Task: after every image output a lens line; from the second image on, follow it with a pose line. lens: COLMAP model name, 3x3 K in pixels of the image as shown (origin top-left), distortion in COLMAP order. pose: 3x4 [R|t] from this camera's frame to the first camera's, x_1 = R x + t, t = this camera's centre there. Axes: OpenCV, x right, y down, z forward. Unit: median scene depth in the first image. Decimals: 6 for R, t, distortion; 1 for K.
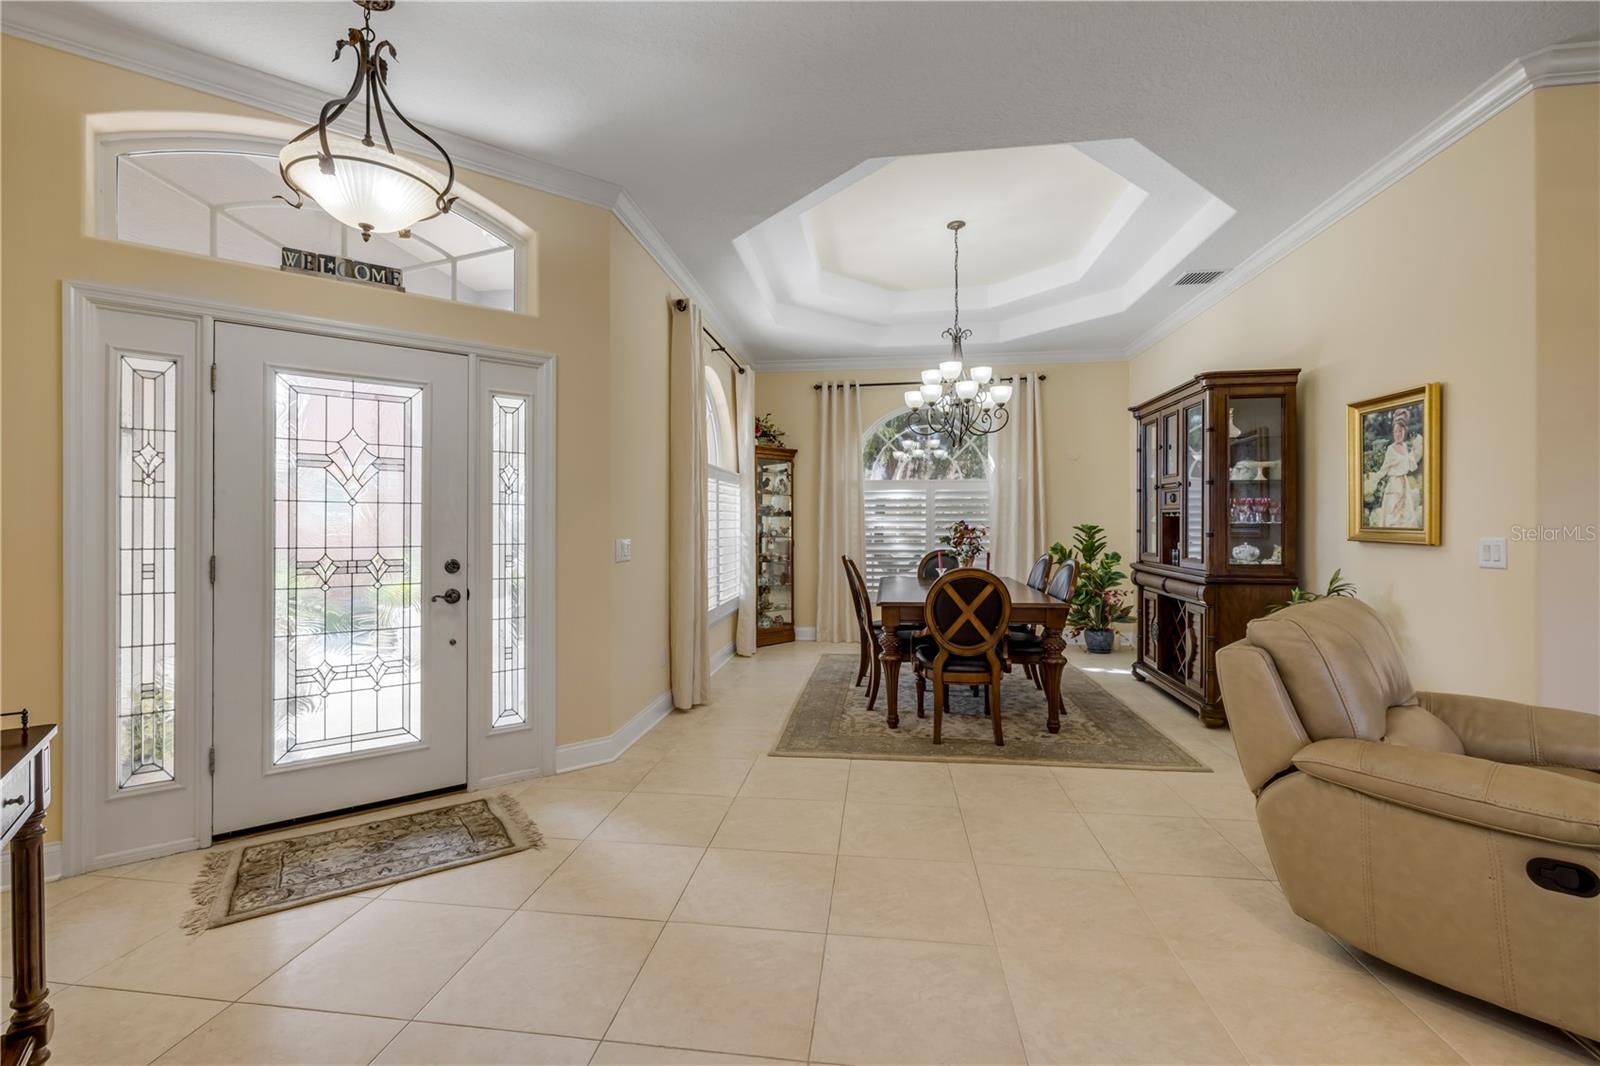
lens RADIAL K [[689.4, 0, 790.0], [0, 689.4, 527.2], [0, 0, 1]] dist [-0.002314, 0.000187]
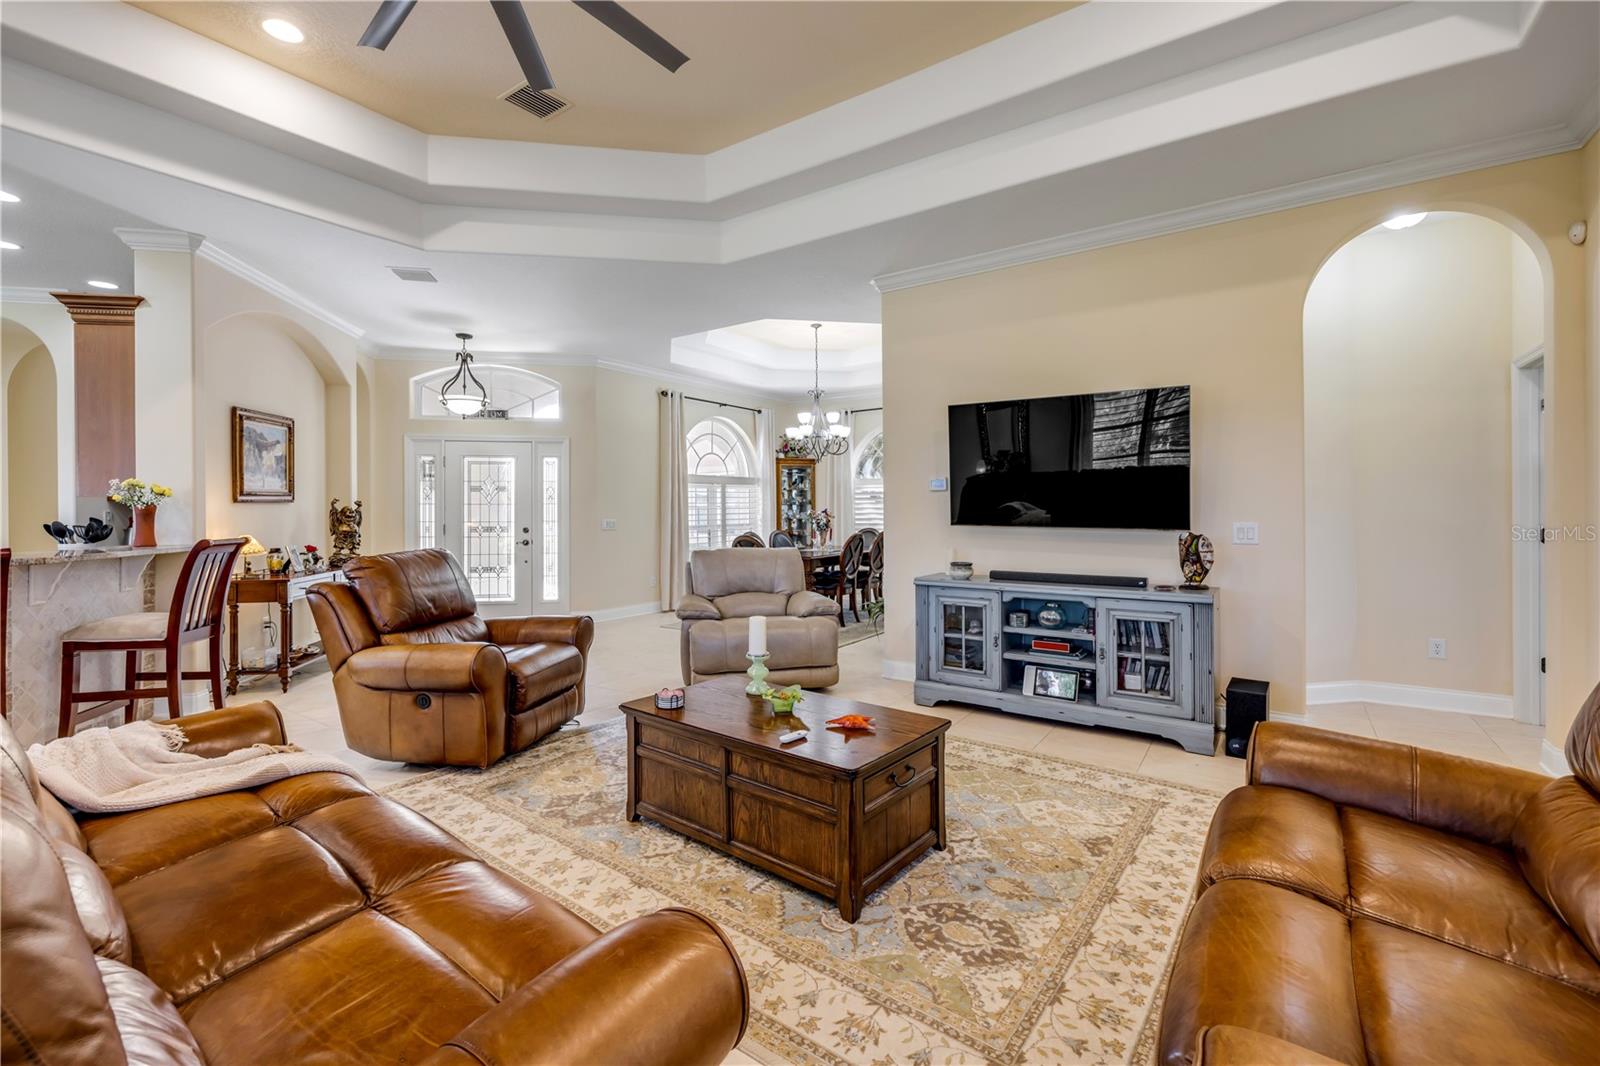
lens RADIAL K [[689.4, 0, 820.6], [0, 689.4, 512.6], [0, 0, 1]] dist [-0.002314, 0.000187]
pose [[0.901534, 0.000293, -0.432708, 1.327522], [0.000997, 0.999996, 0.002755, -0.009796], [0.432707, -0.002916, 0.901530, -0.657404]]
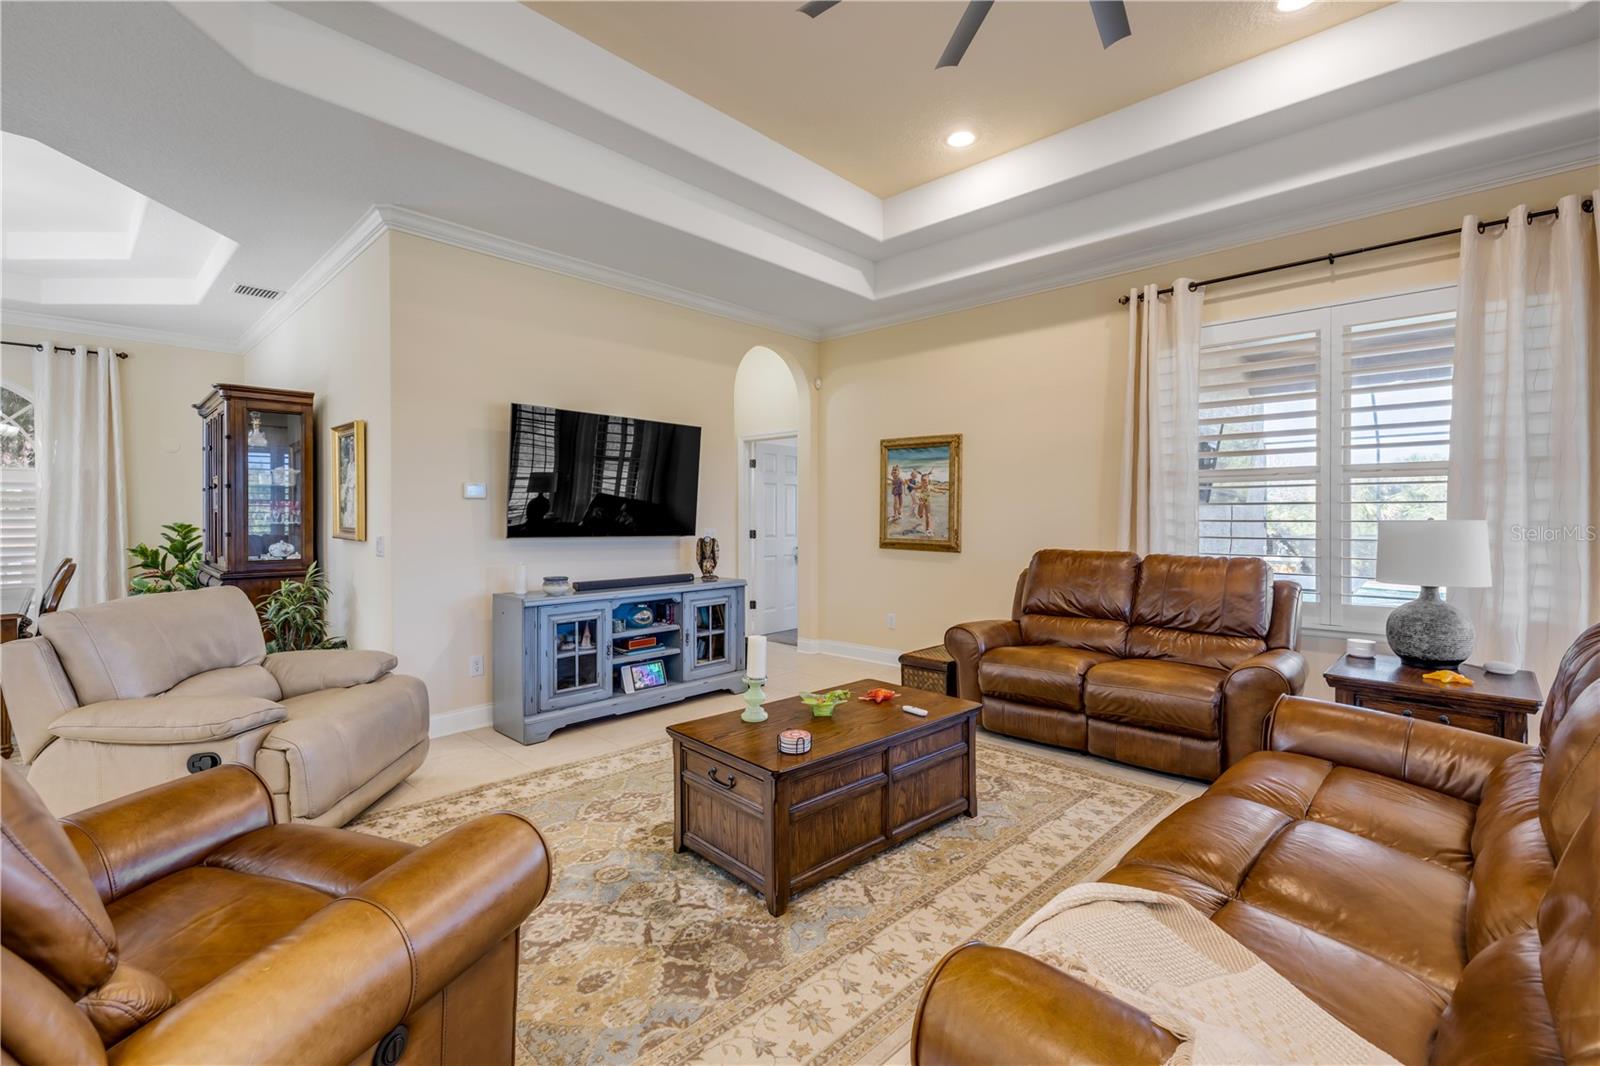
lens RADIAL K [[689.4, 0, 791.6], [0, 689.4, 518.8], [0, 0, 1]] dist [-0.002314, 0.000187]
pose [[0.576101, -0.004335, 0.817367, 0.278894], [0.004028, 0.999989, 0.002464, -0.014570], [-0.817369, 0.001873, 0.576112, -0.407532]]
